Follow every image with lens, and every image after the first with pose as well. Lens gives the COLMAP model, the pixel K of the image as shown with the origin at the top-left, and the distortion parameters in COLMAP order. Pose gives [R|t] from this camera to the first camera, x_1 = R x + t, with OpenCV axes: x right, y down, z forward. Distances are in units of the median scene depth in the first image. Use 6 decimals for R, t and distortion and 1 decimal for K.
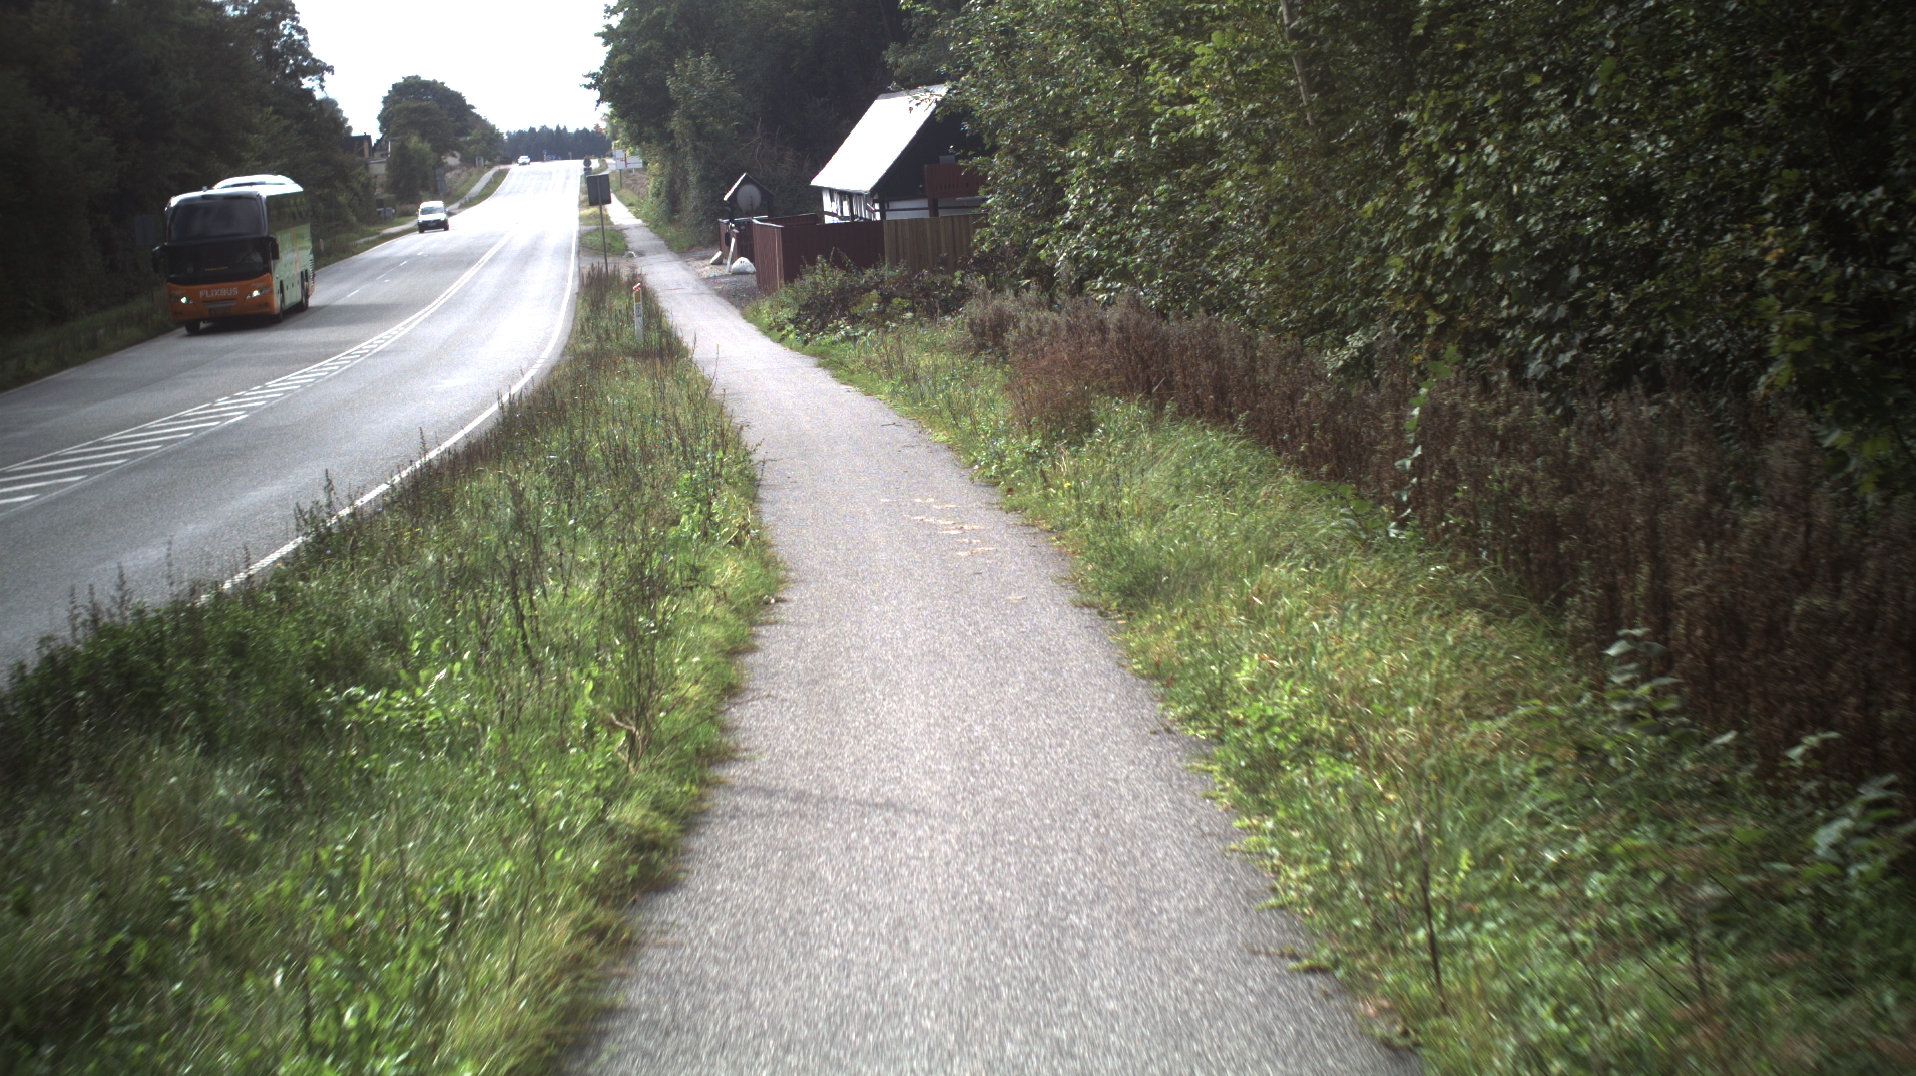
lens RADIAL K [[3498.4, 0, 958.0], [0, 3498.4, 538.0], [0, 0, 1]] dist [-0.252043, 0.104499]
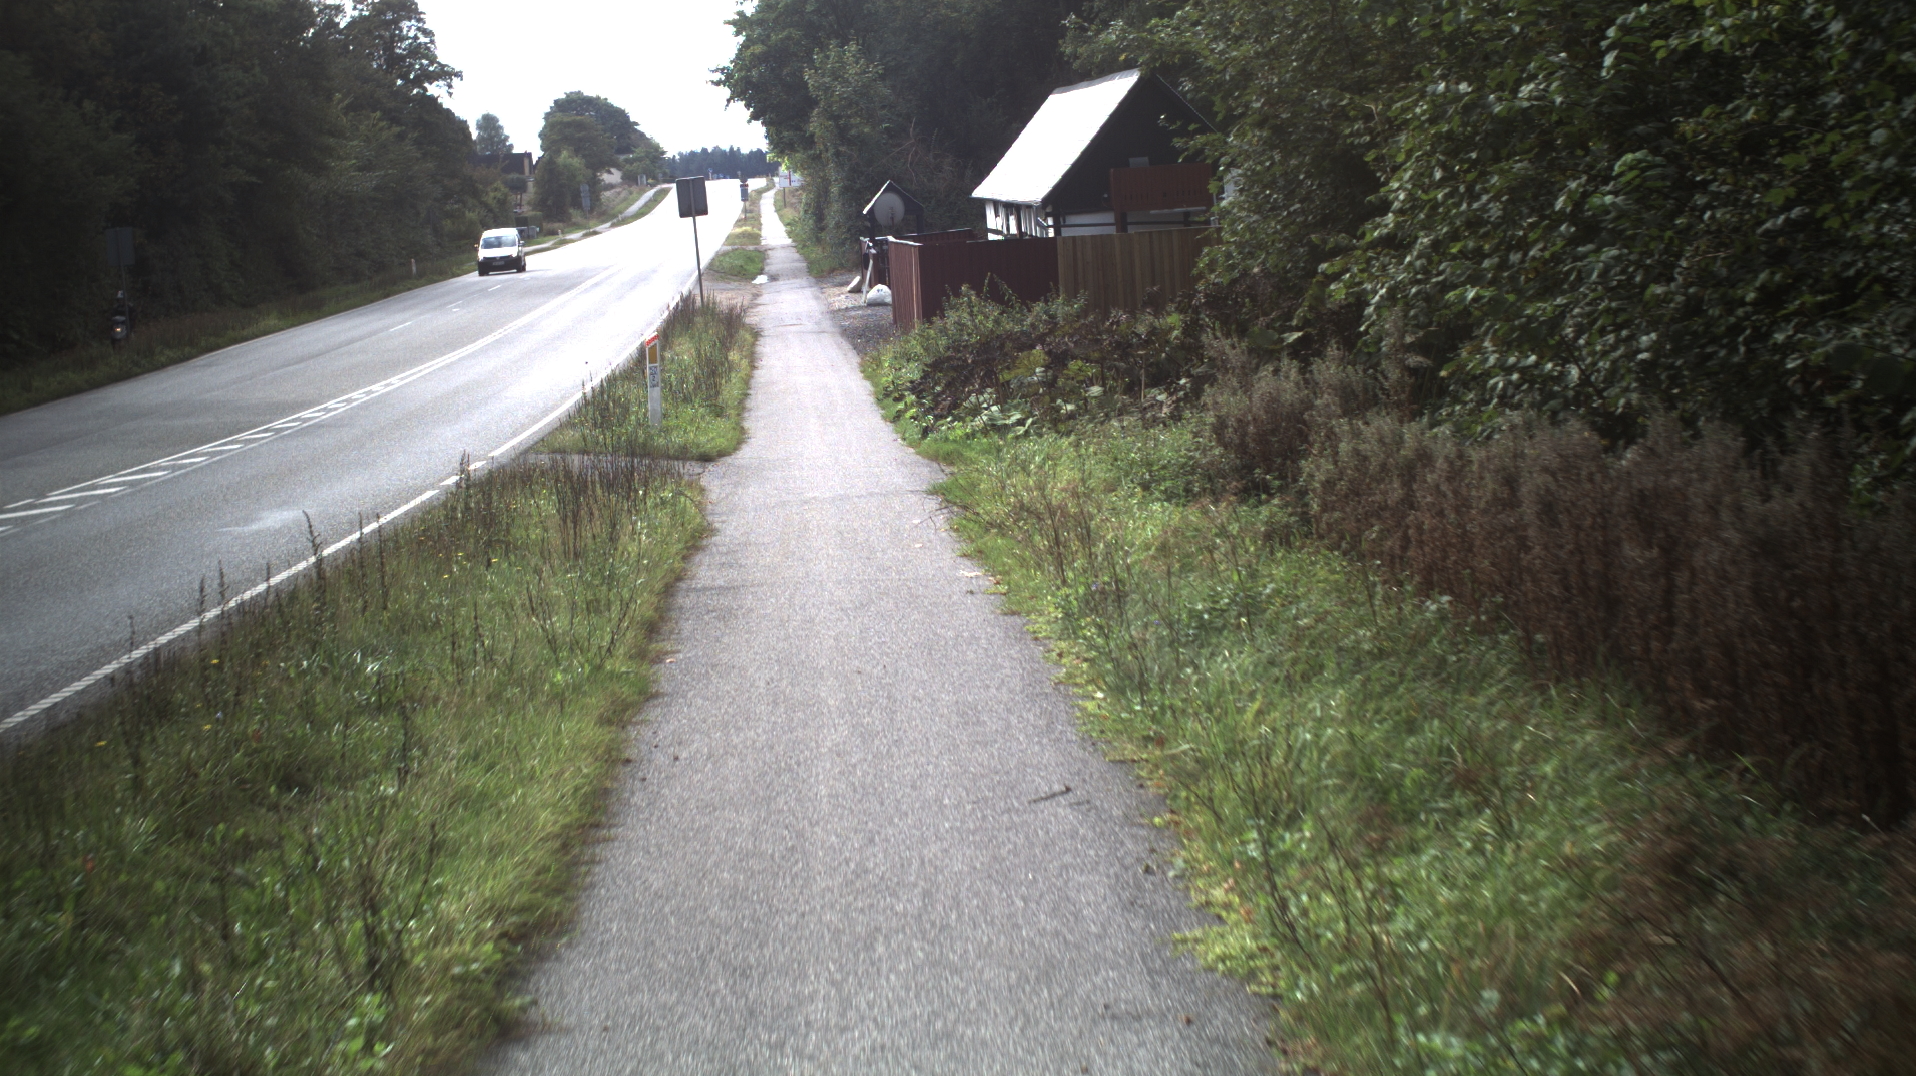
lens RADIAL K [[3498.4, 0, 958.0], [0, 3498.4, 538.0], [0, 0, 1]] dist [-0.252043, 0.104499]
pose [[0.998708, 0.007231, -0.050292, -0.006364], [-0.007564, 0.999951, -0.006435, -0.030001], [0.050243, 0.006807, 0.998714, 0.350394]]
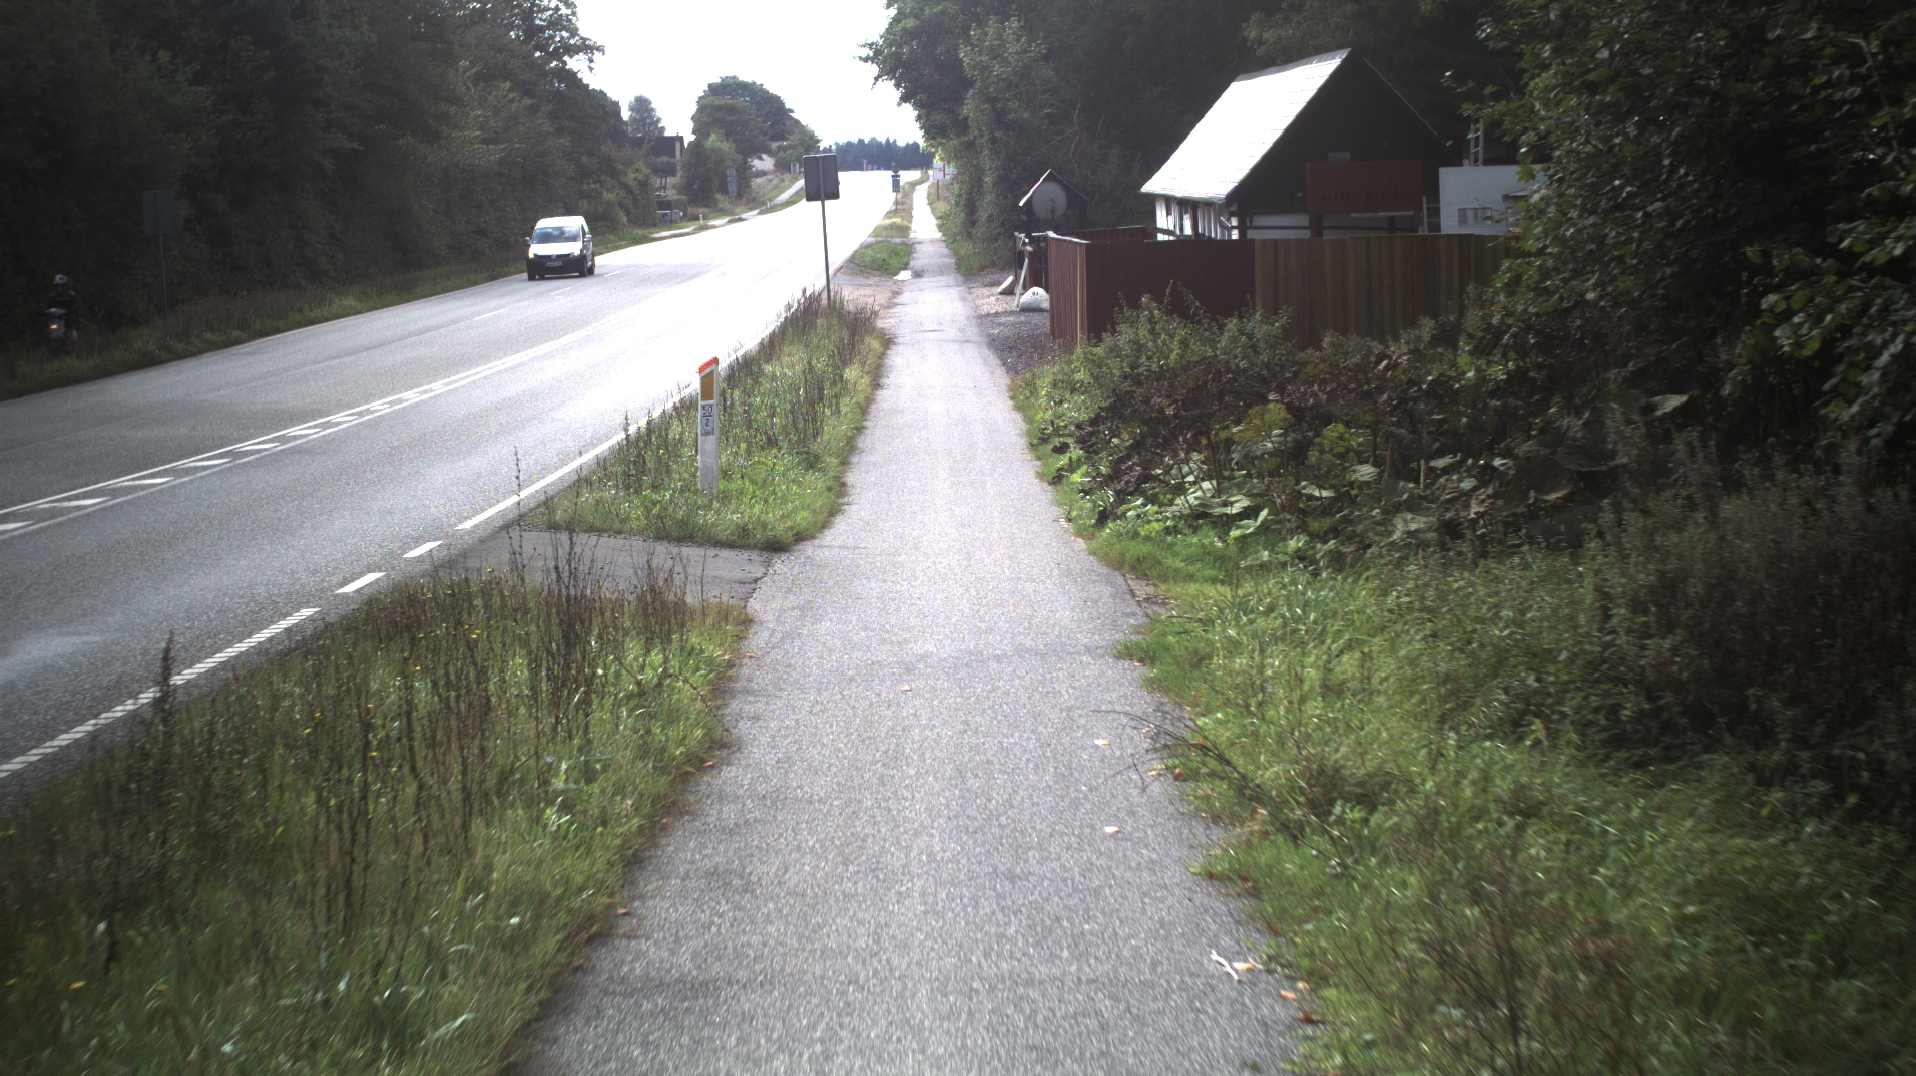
lens RADIAL K [[3498.4, 0, 958.0], [0, 3498.4, 538.0], [0, 0, 1]] dist [-0.252043, 0.104499]
pose [[0.994826, 0.045254, -0.090956, -0.020423], [-0.045883, 0.998935, -0.004838, -0.045252], [0.090641, 0.008986, 0.995843, 0.525143]]
